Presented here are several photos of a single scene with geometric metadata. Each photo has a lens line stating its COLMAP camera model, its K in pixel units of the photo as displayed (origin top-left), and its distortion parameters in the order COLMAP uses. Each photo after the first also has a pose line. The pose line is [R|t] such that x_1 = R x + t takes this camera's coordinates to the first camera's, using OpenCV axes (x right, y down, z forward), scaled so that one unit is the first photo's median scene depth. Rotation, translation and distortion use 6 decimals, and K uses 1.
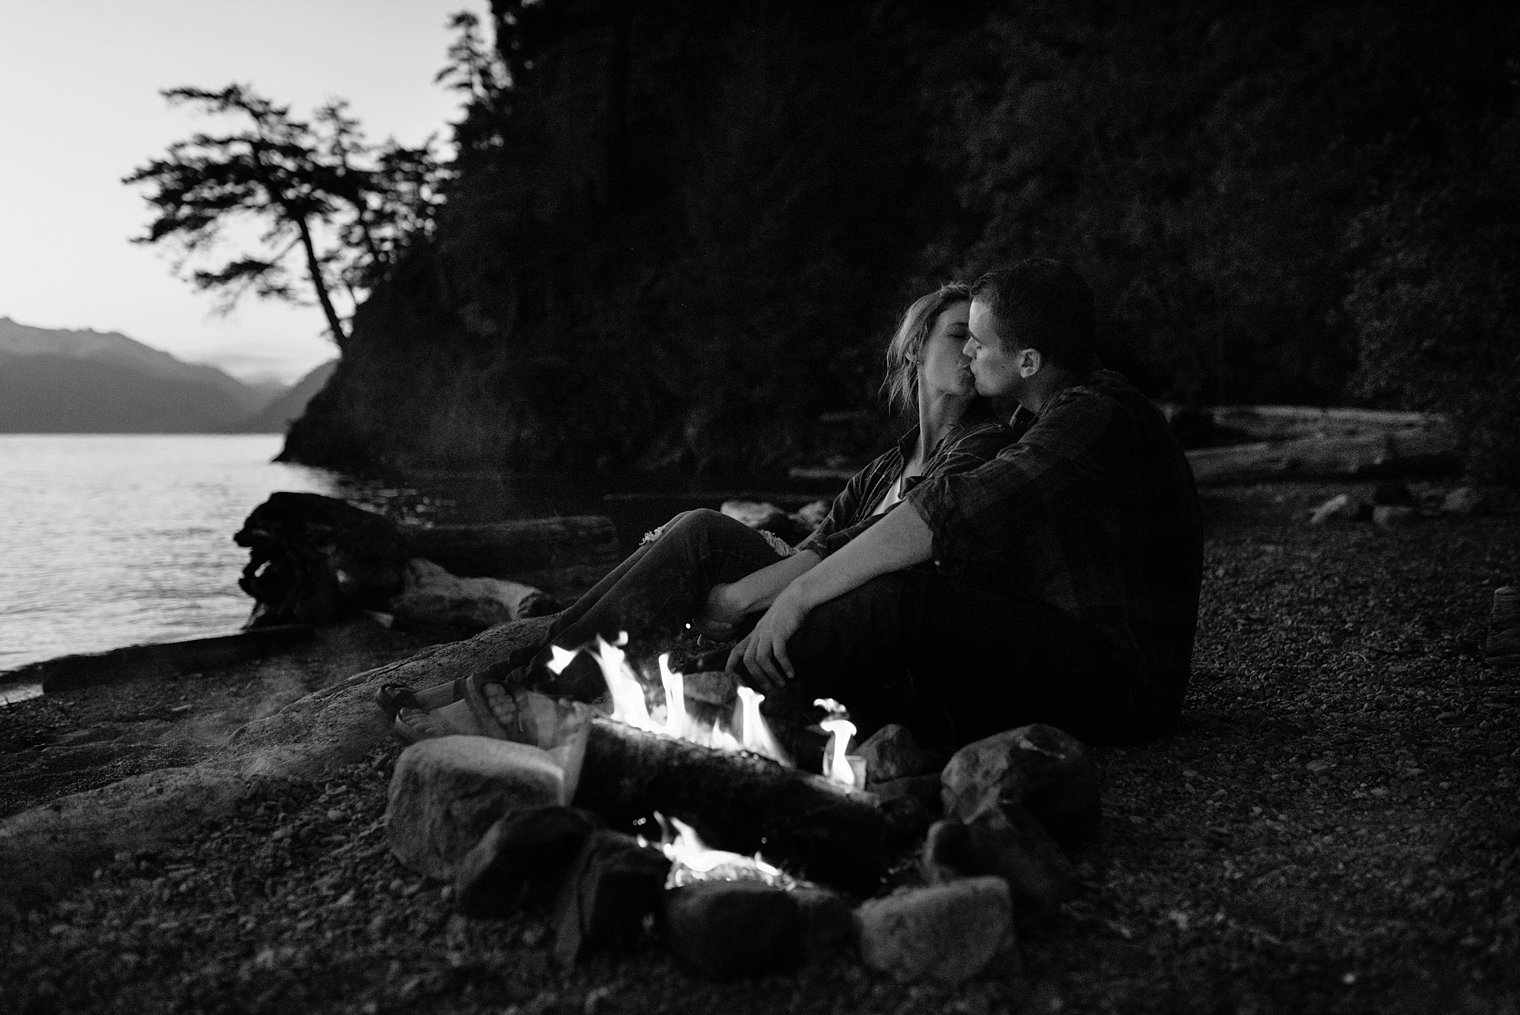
lens RADIAL K [[1425.8, 0, 754.3], [0, 1425.8, 514.6], [0, 0, 1]] dist [-0.006122, 0.001779]
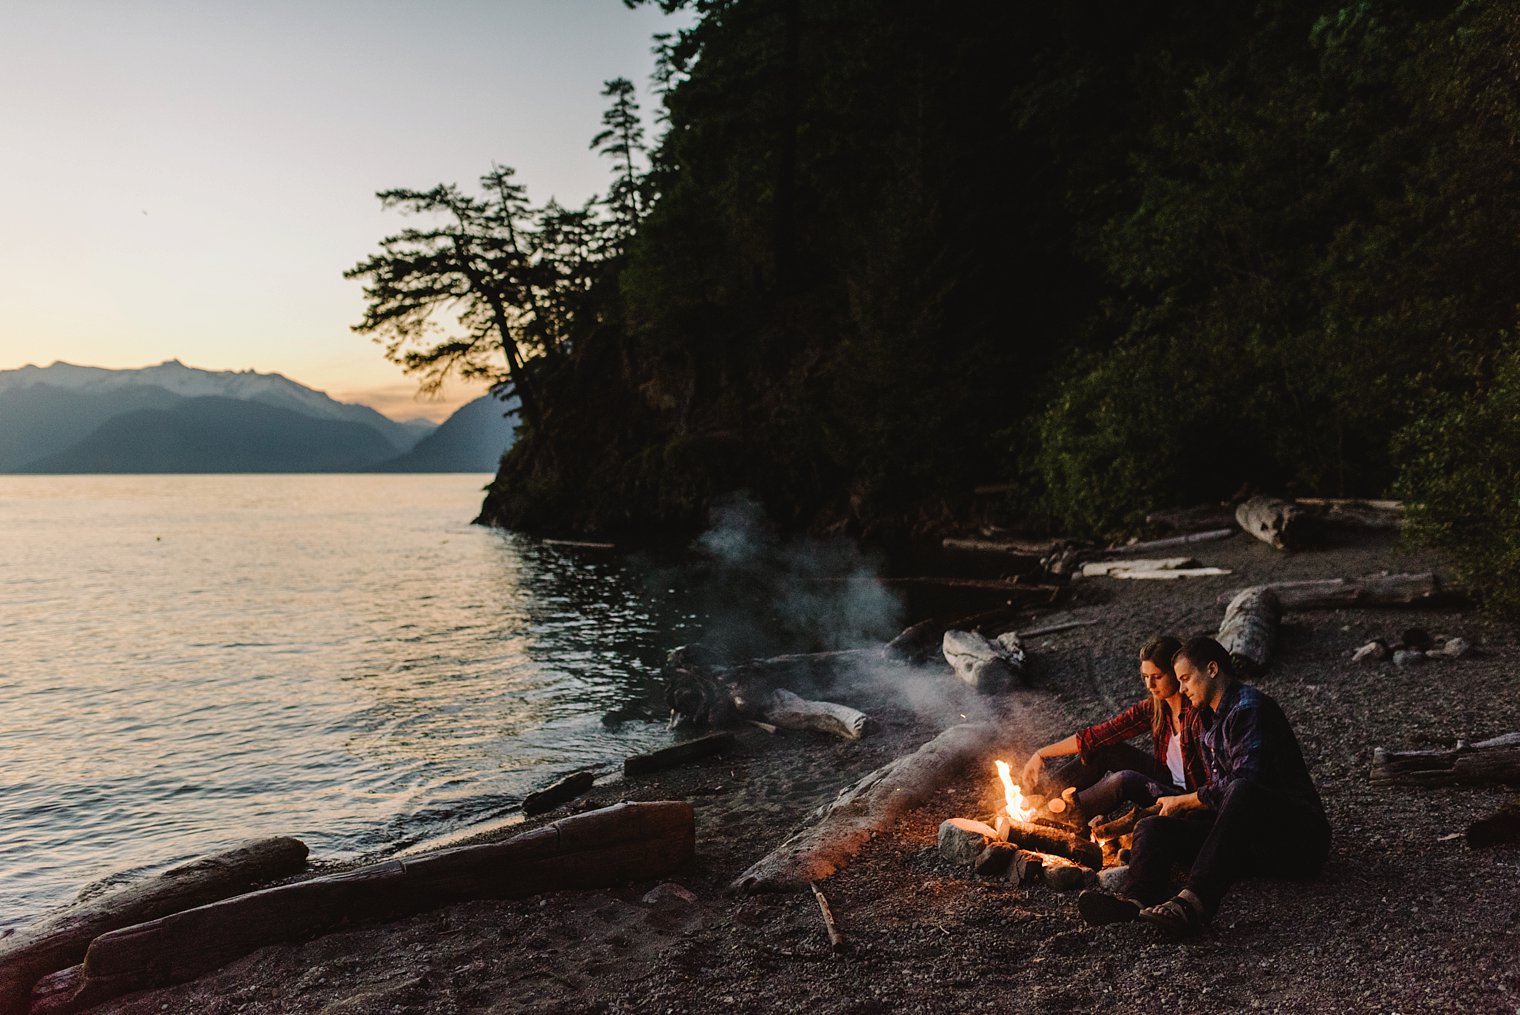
lens RADIAL K [[1425.8, 0, 754.3], [0, 1425.8, 514.6], [0, 0, 1]] dist [-0.006122, 0.001779]
pose [[0.995472, -0.002287, -0.095029, -0.066842], [0.000026, 0.999717, -0.023789, -0.080874], [0.095056, 0.023679, 0.995190, -0.400738]]
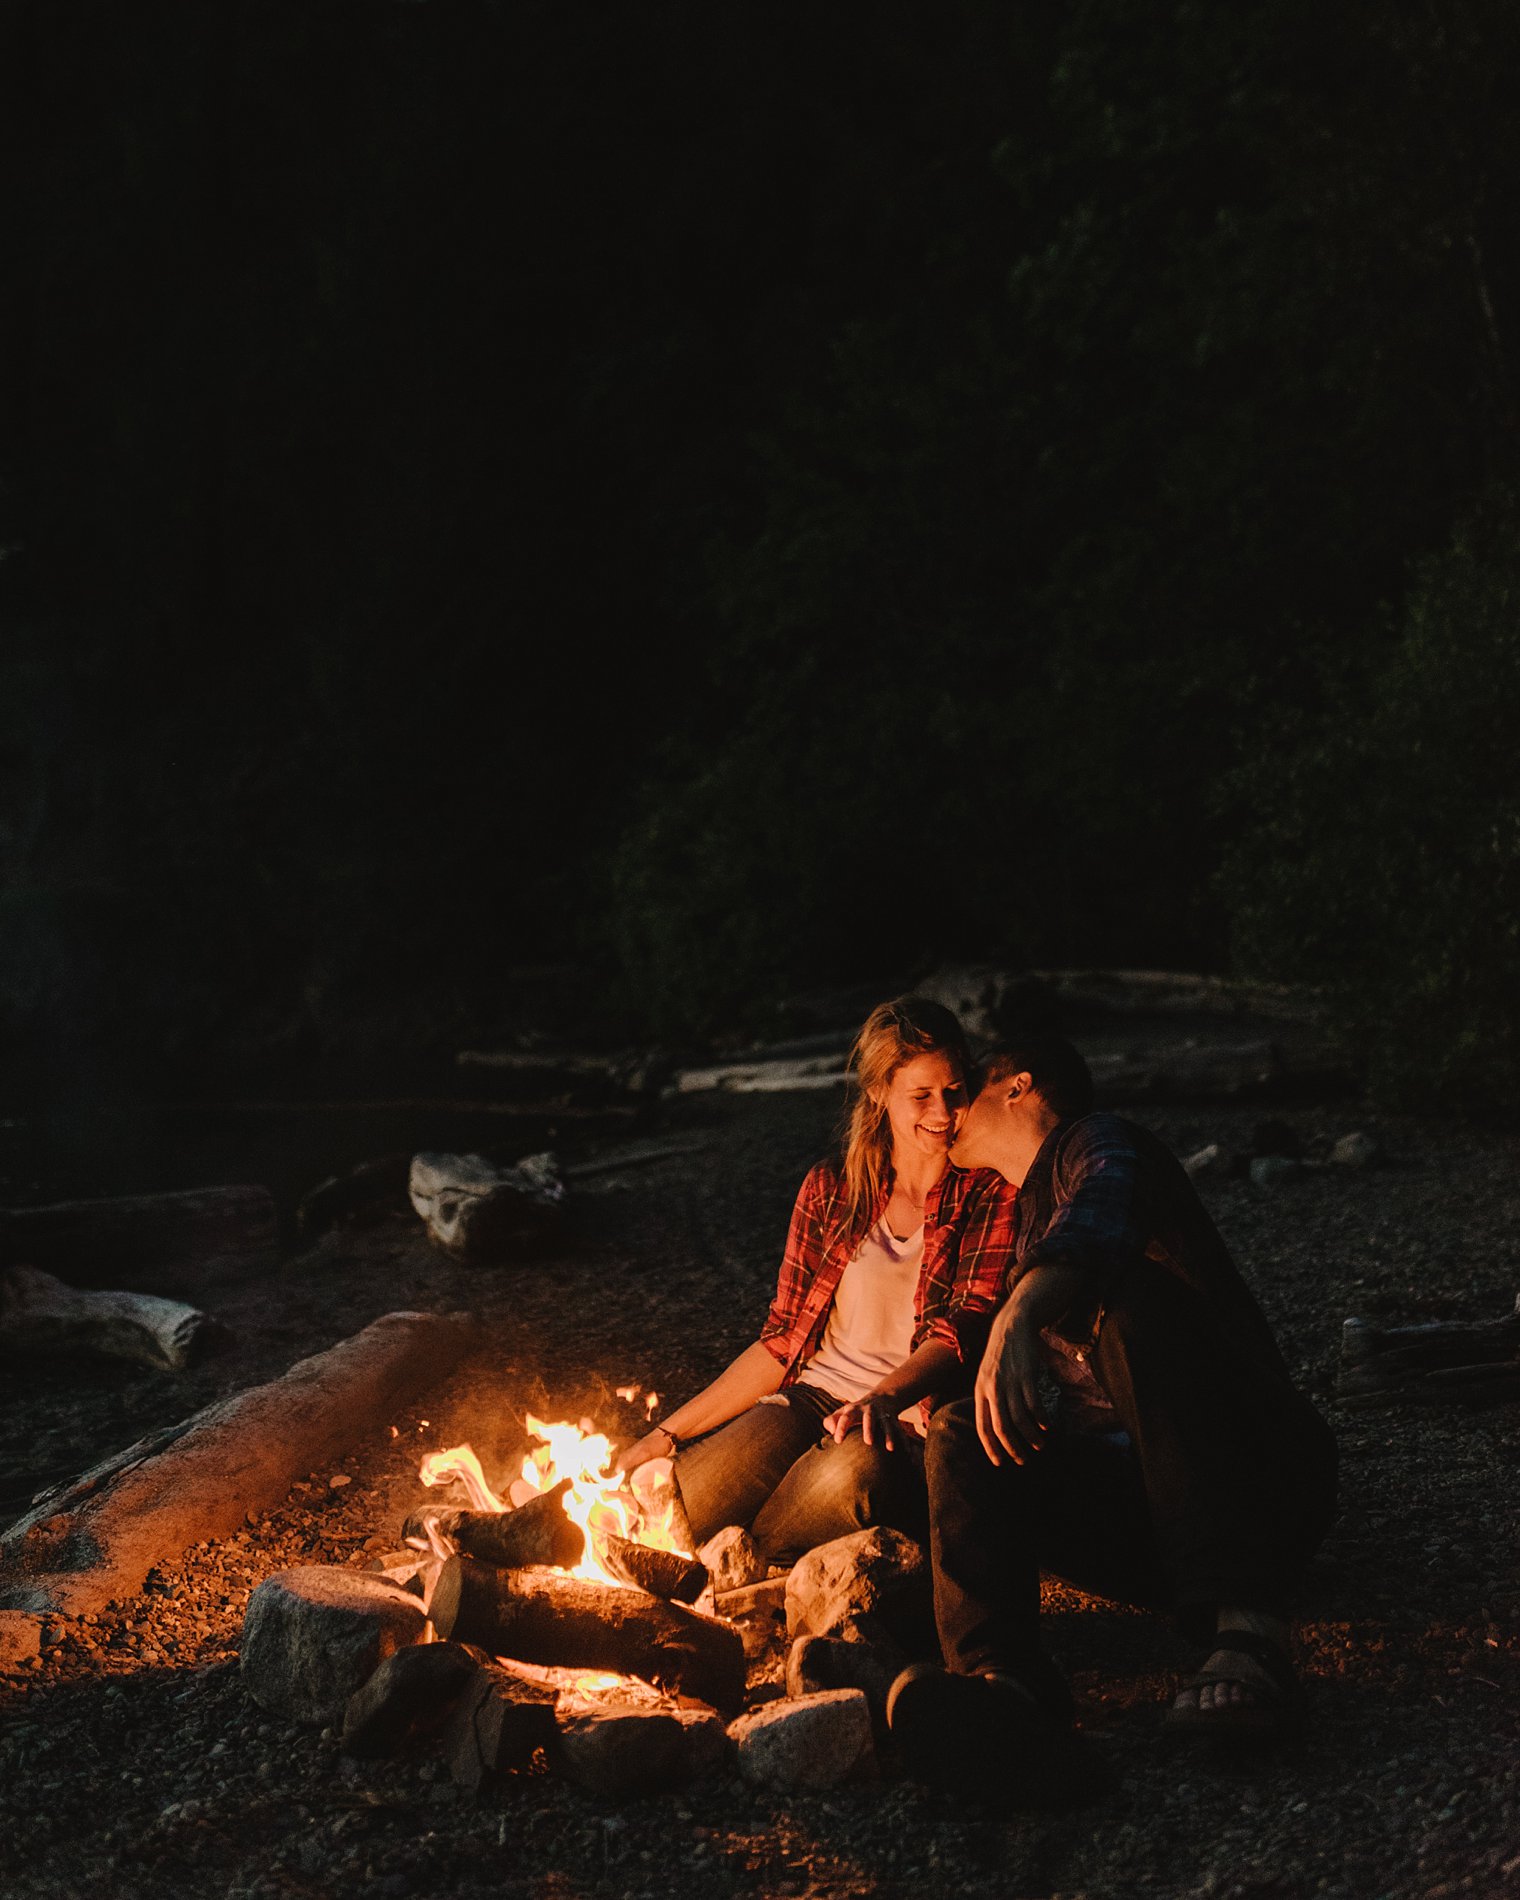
lens RADIAL K [[2137.0, 0, 759.0], [0, 2137.0, 773.5], [0, 0, 1]] dist [-0.009165, 0.006372]
pose [[0.985682, 0.012582, 0.168144, -0.029557], [0.012811, 0.988741, -0.149088, -0.031412], [-0.168127, 0.149107, 0.974423, -0.110046]]
